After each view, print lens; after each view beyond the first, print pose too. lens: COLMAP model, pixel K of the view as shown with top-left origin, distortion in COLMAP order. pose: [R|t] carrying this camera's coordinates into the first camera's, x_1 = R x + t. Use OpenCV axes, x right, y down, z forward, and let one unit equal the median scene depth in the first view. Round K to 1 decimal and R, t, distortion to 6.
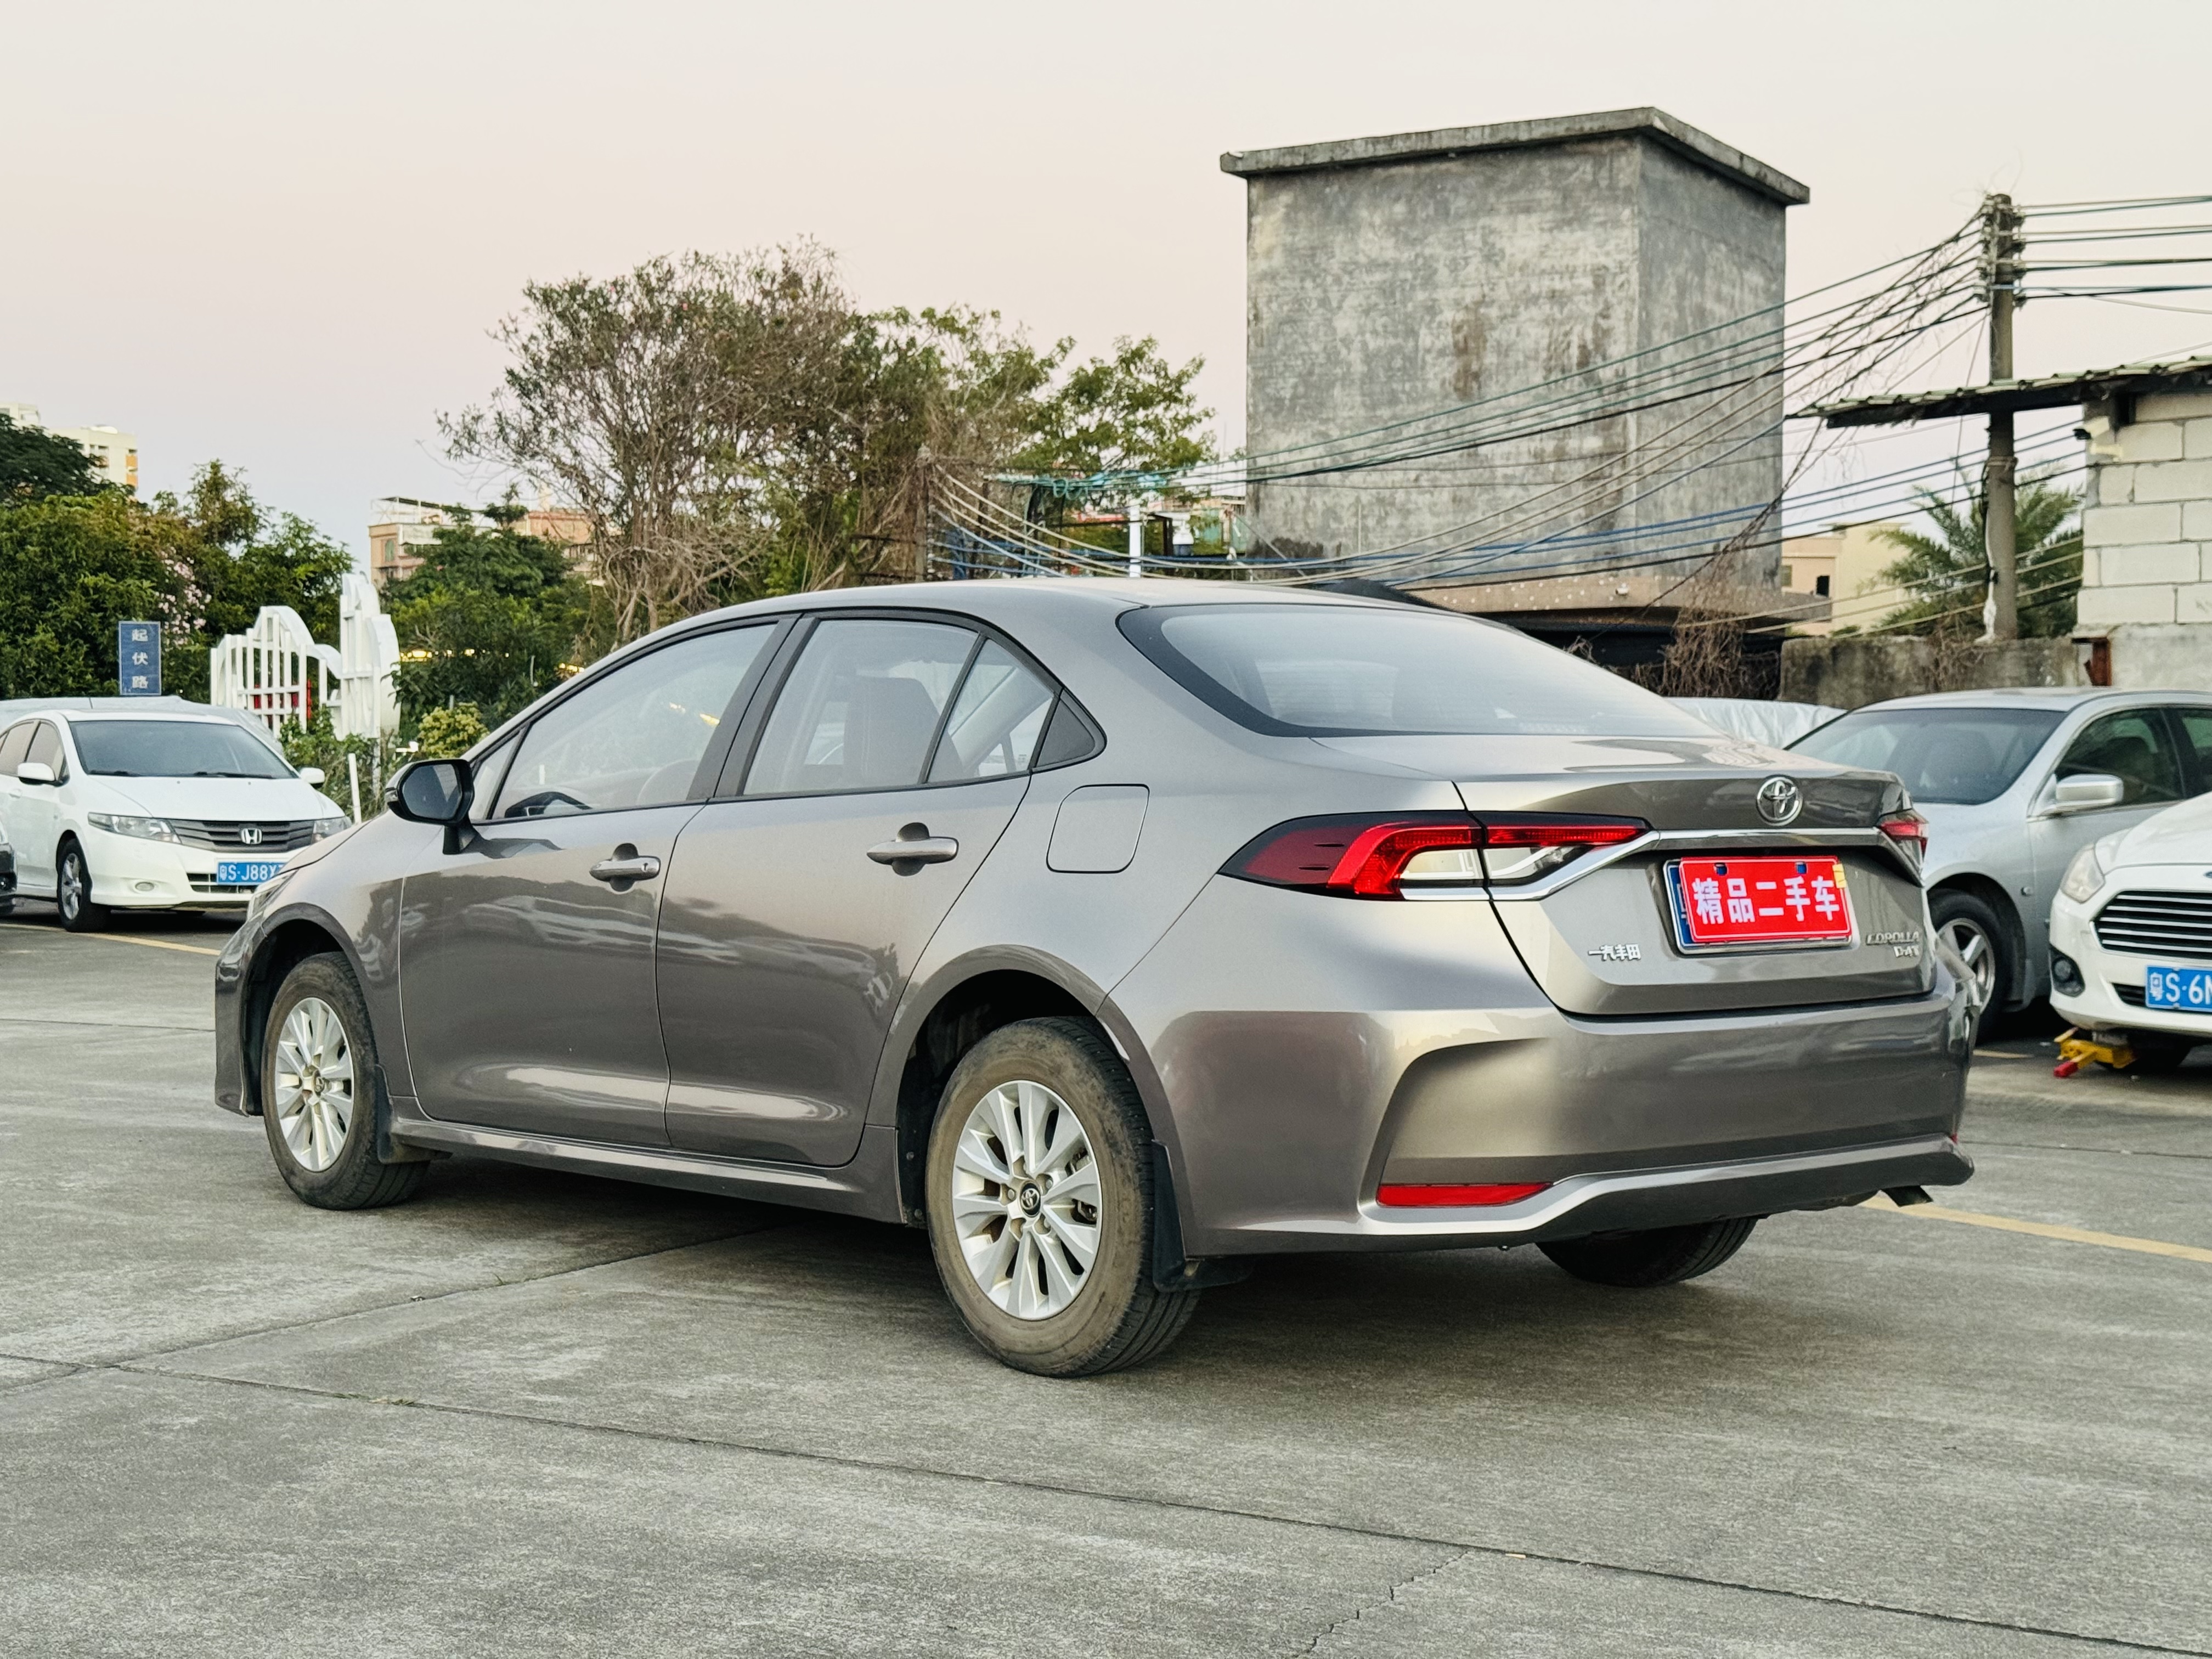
lens RADIAL K [[3103.0, 0, 1106.0], [0, 3103.0, 829.5], [0, 0, 1]] dist [0.158209, -0.354462]
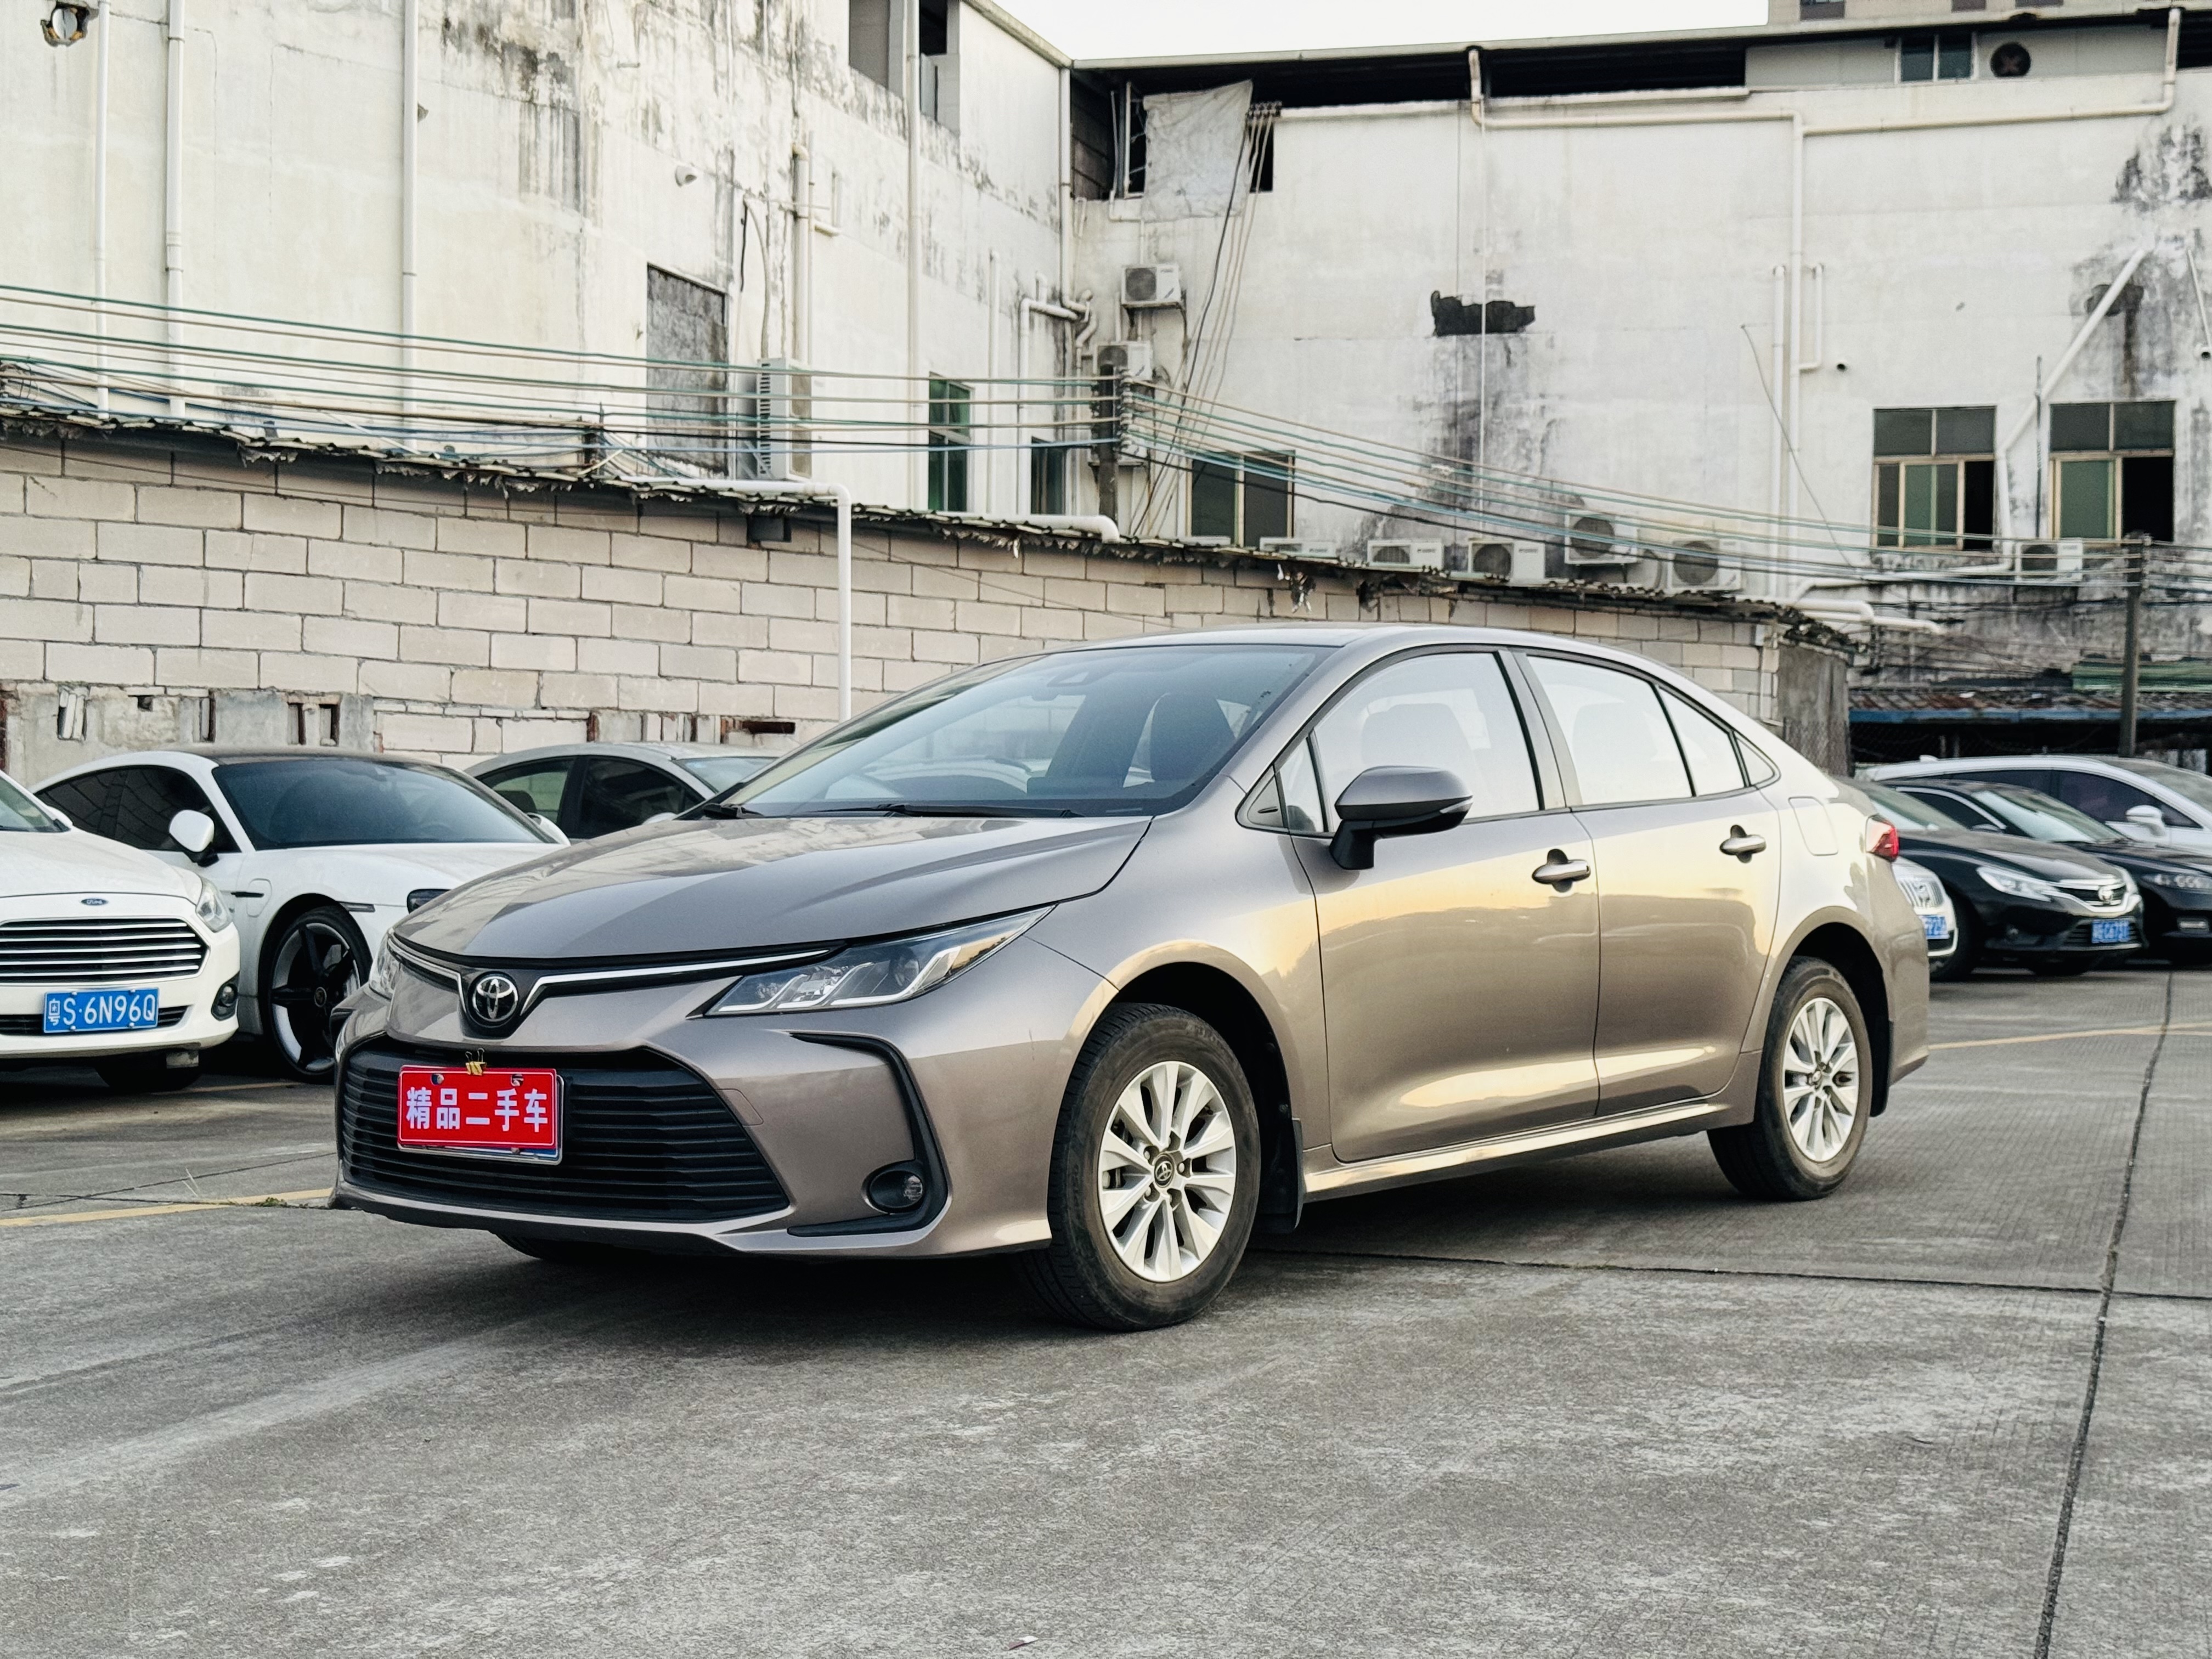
lens RADIAL K [[3103.0, 0, 1106.0], [0, 3103.0, 829.5], [0, 0, 1]] dist [0.158209, -0.354462]
pose [[-0.204310, 0.004193, 0.978897, -0.273968], [0.019924, 0.999801, -0.000124, -0.001169], [-0.978703, 0.019478, -0.204353, 0.317823]]
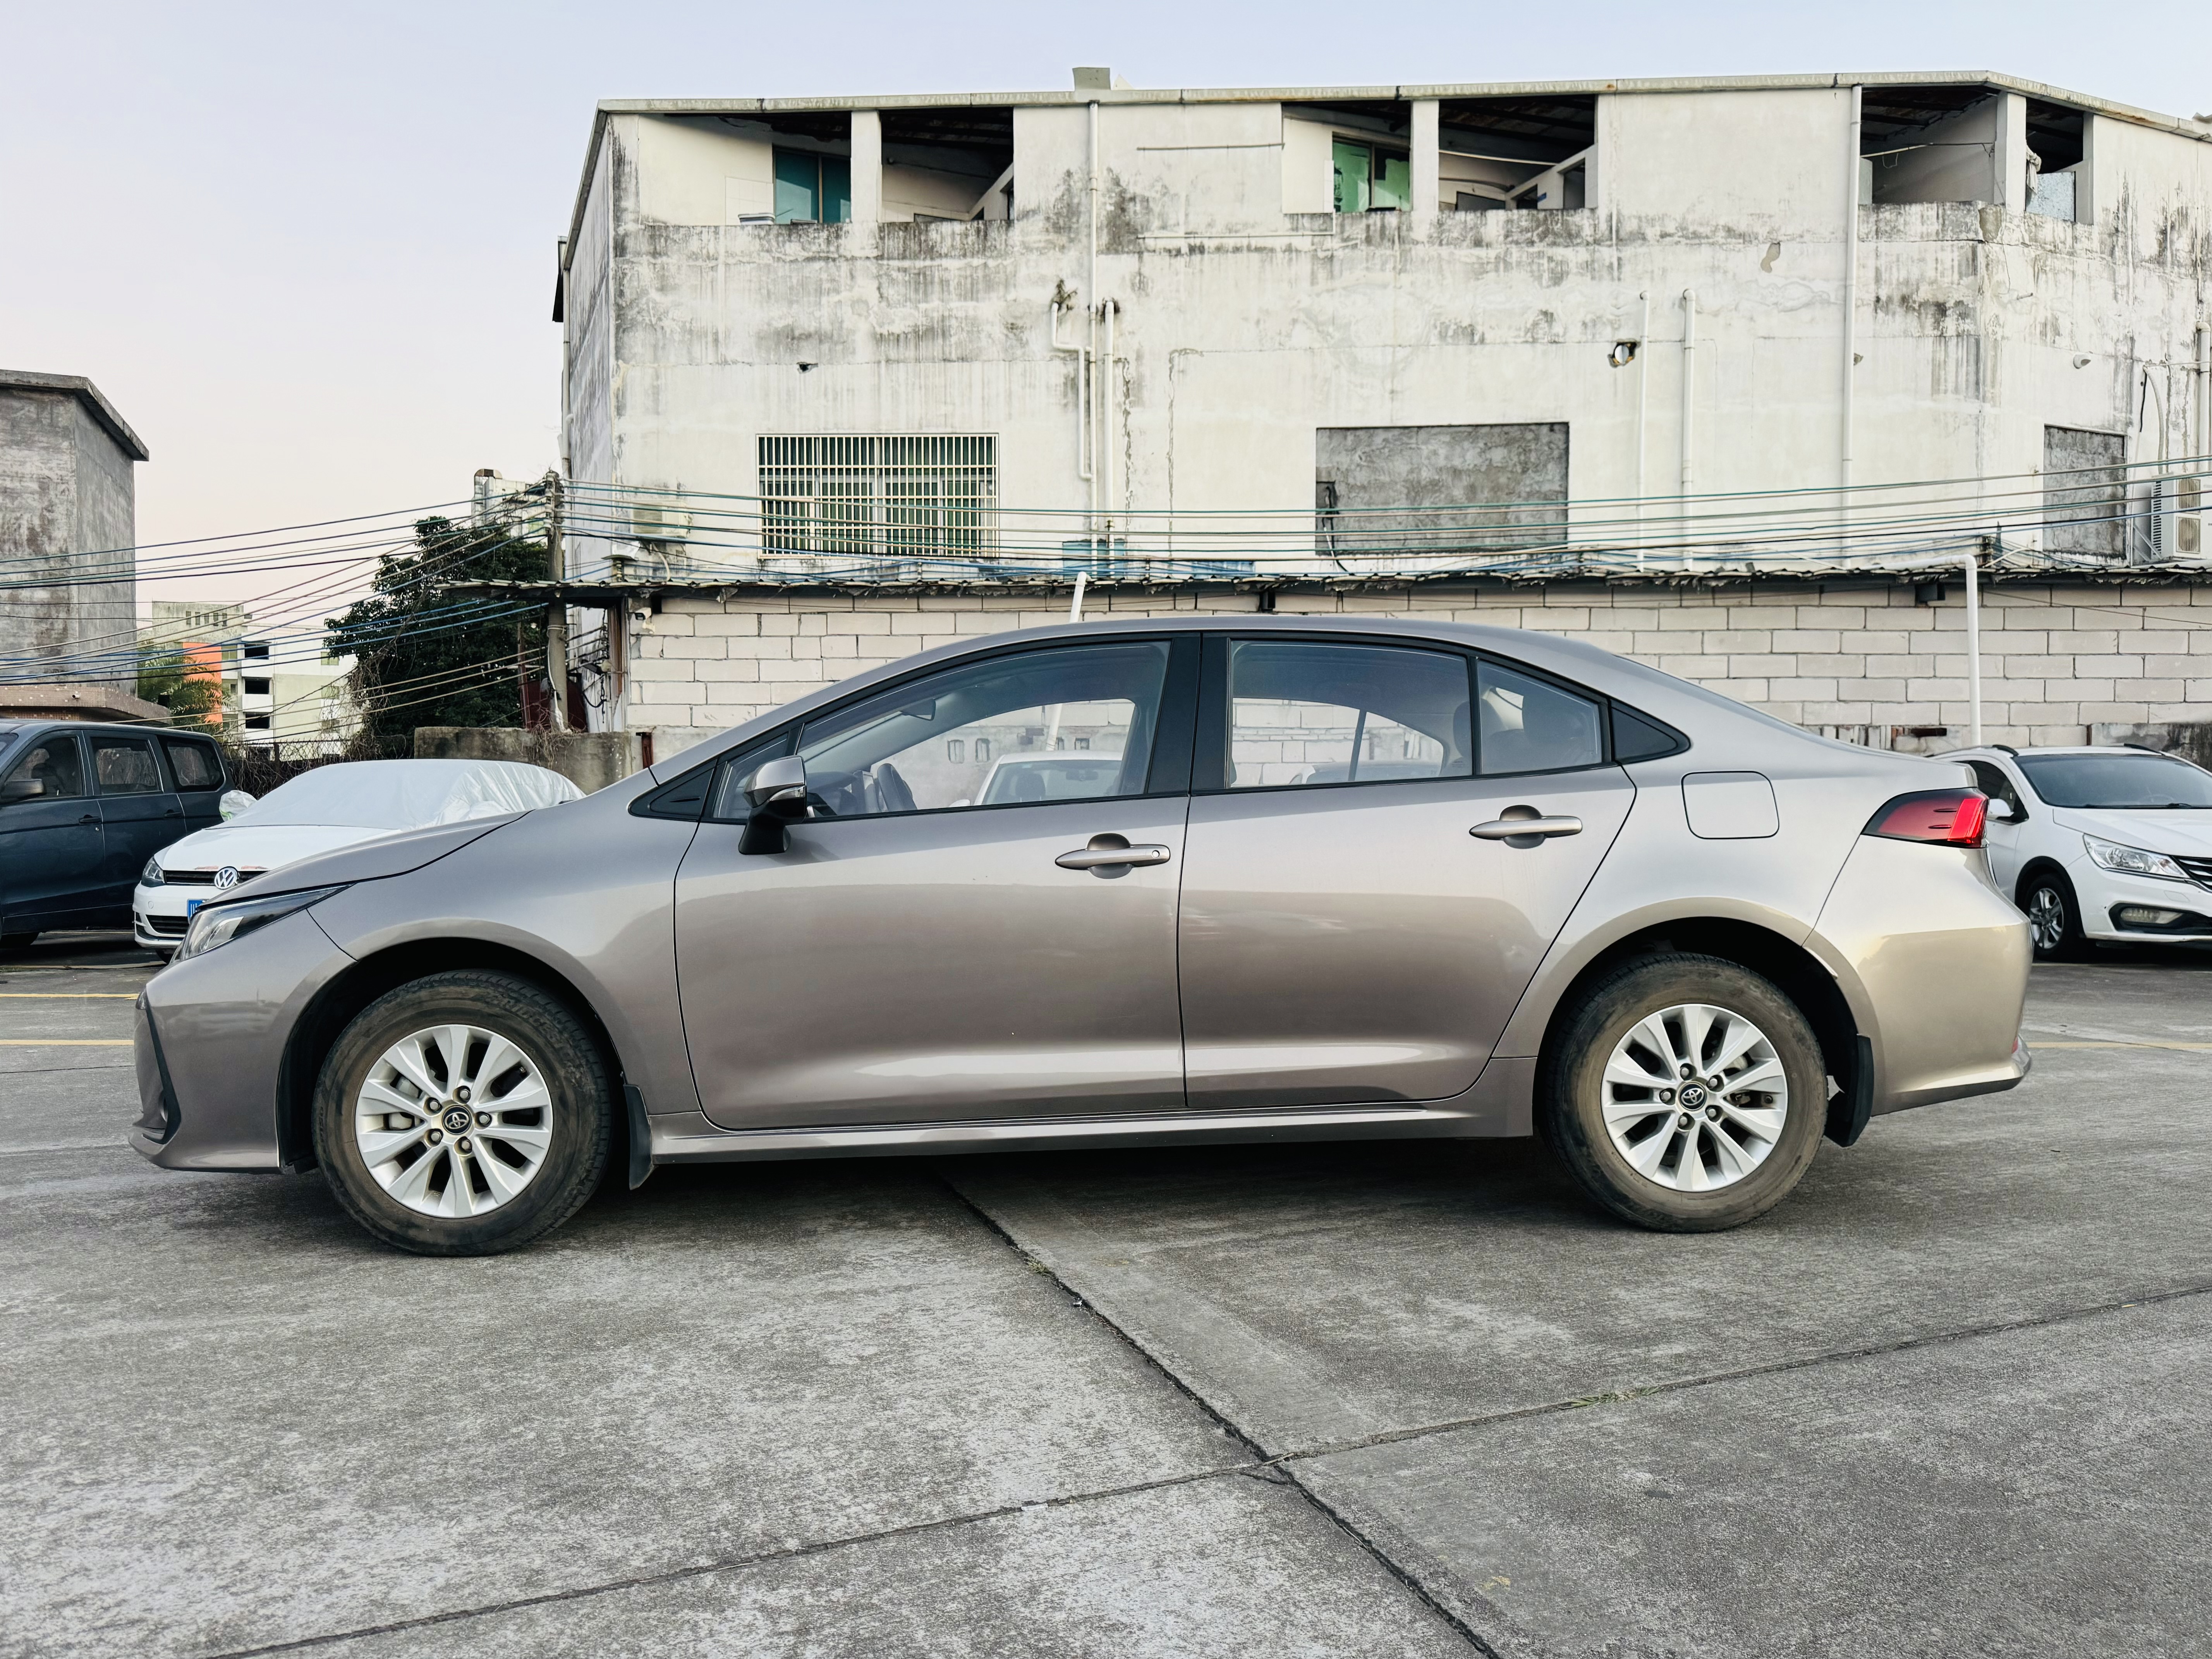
lens RADIAL K [[1574.1, 0, 1106.0], [0, 1574.1, 829.5], [0, 0, 1]] dist [-0.006666, -0.001726]
pose [[0.603061, -0.011044, 0.797618, -0.133336], [0.022986, 0.999730, -0.003536, 0.001087], [-0.797364, 0.020466, 0.603152, 0.156019]]
